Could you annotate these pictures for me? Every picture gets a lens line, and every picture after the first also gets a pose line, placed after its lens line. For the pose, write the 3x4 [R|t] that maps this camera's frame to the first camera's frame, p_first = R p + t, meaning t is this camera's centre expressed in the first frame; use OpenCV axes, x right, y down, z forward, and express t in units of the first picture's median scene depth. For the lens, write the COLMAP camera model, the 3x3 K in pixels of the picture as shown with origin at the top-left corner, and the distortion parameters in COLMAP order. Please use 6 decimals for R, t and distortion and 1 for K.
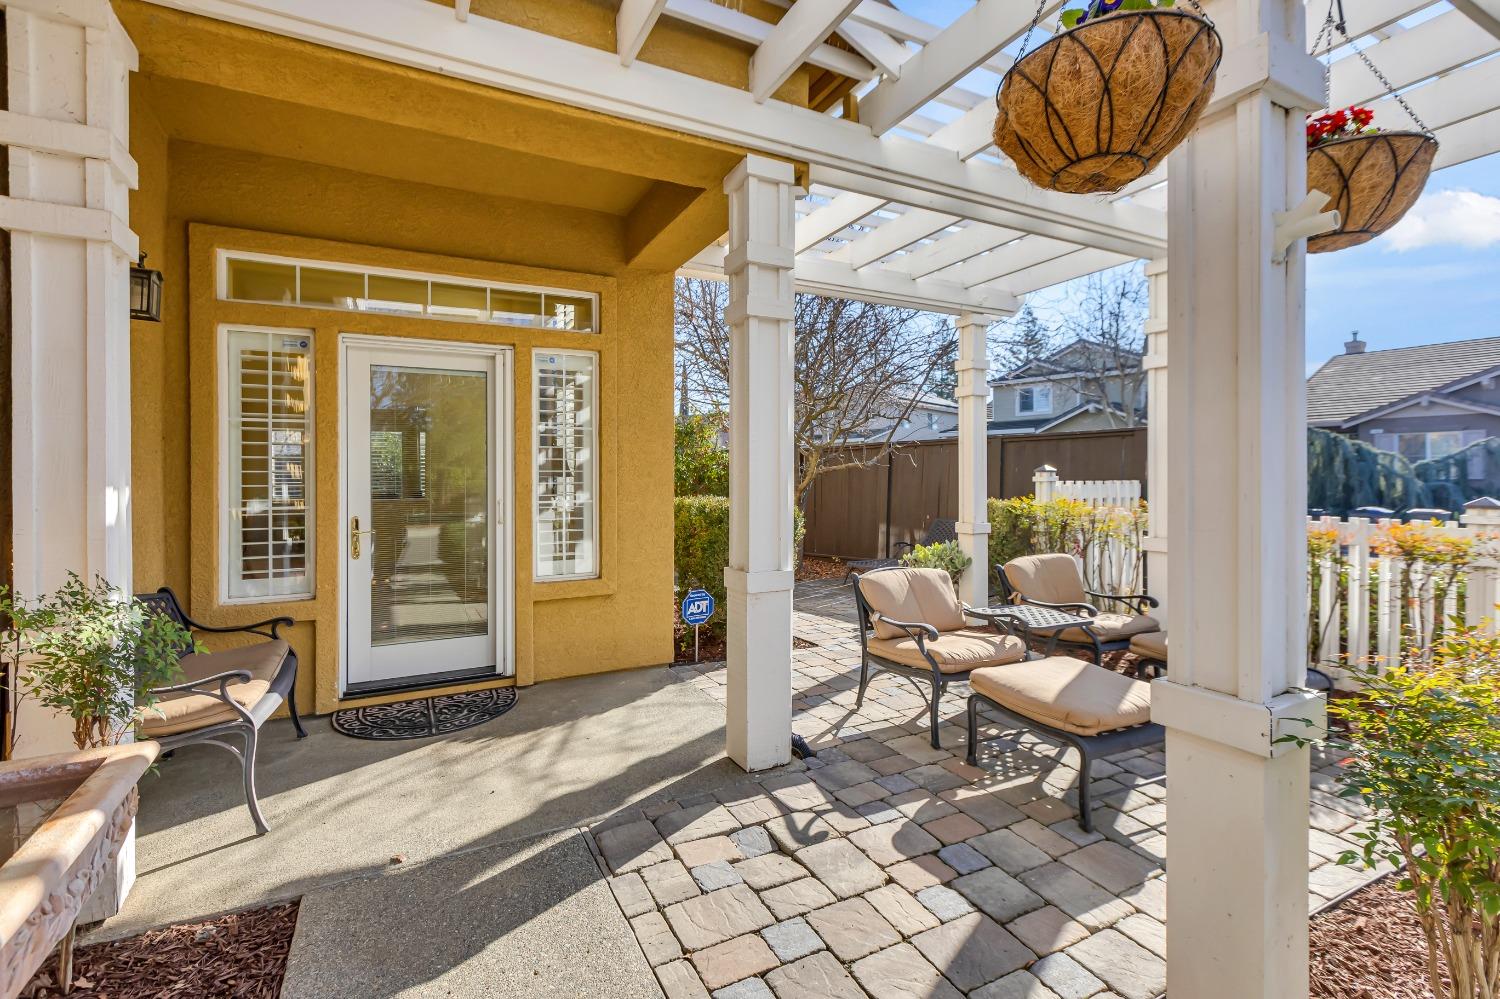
lens RADIAL K [[673.3, 0, 747.4], [0, 673.3, 471.9], [0, 0, 1]] dist [0.000008, 0.000007]
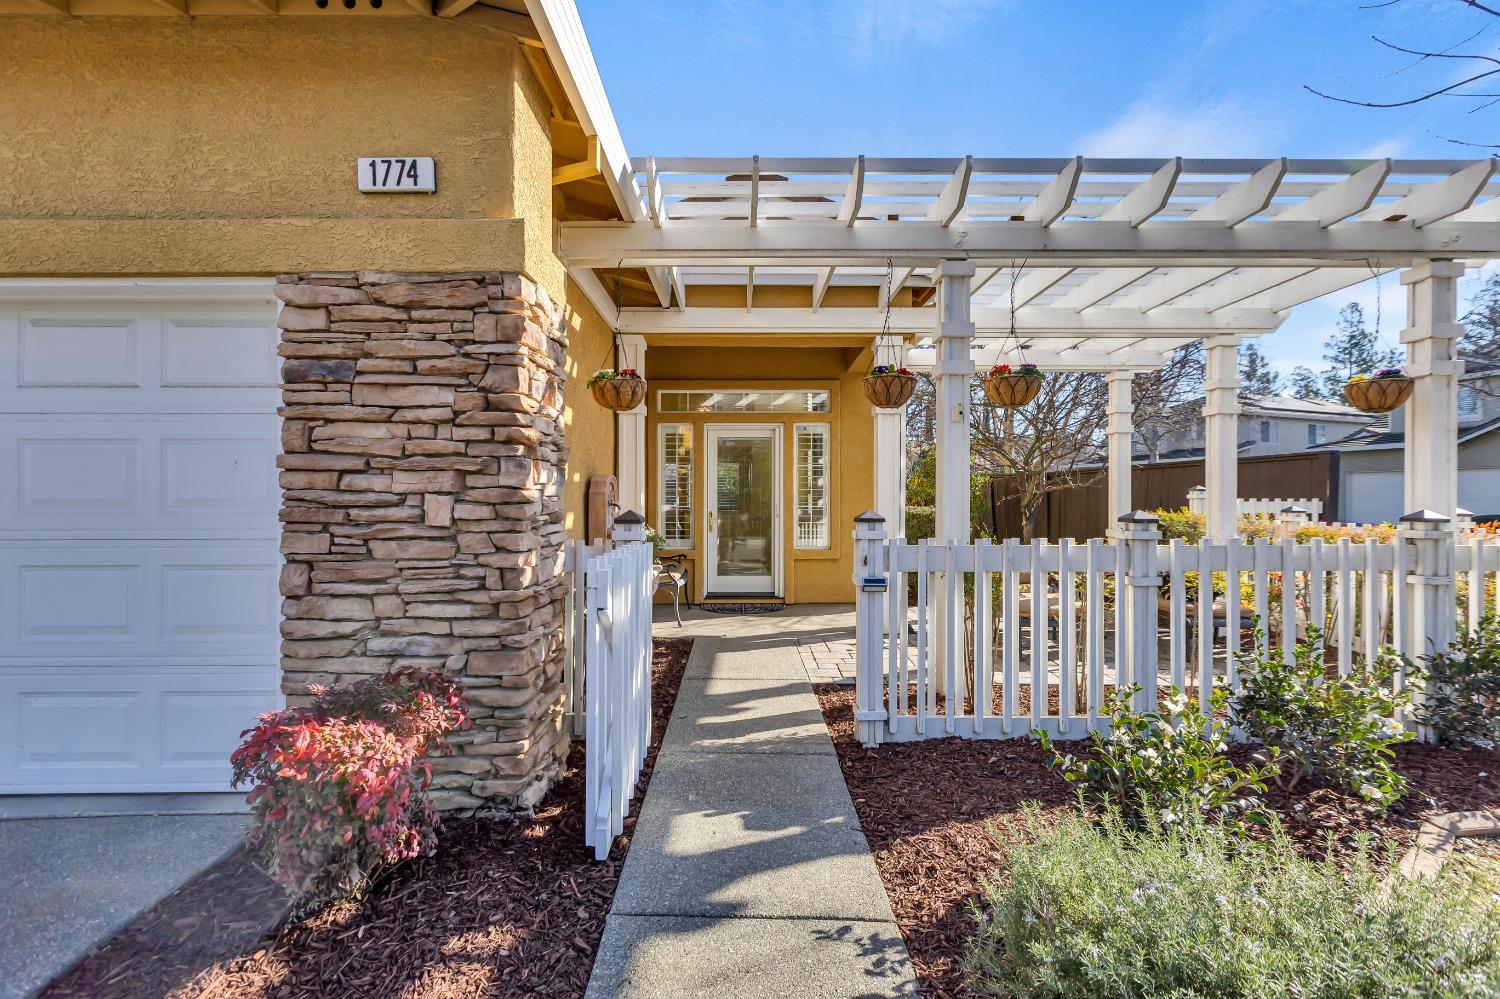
lens RADIAL K [[673.3, 0, 747.4], [0, 673.3, 471.9], [0, 0, 1]] dist [0.000008, 0.000007]
pose [[0.892199, -0.012267, -0.451477, 0.389672], [-0.002771, 0.999464, -0.032631, 0.011379], [0.451635, 0.030364, 0.891686, -0.686057]]
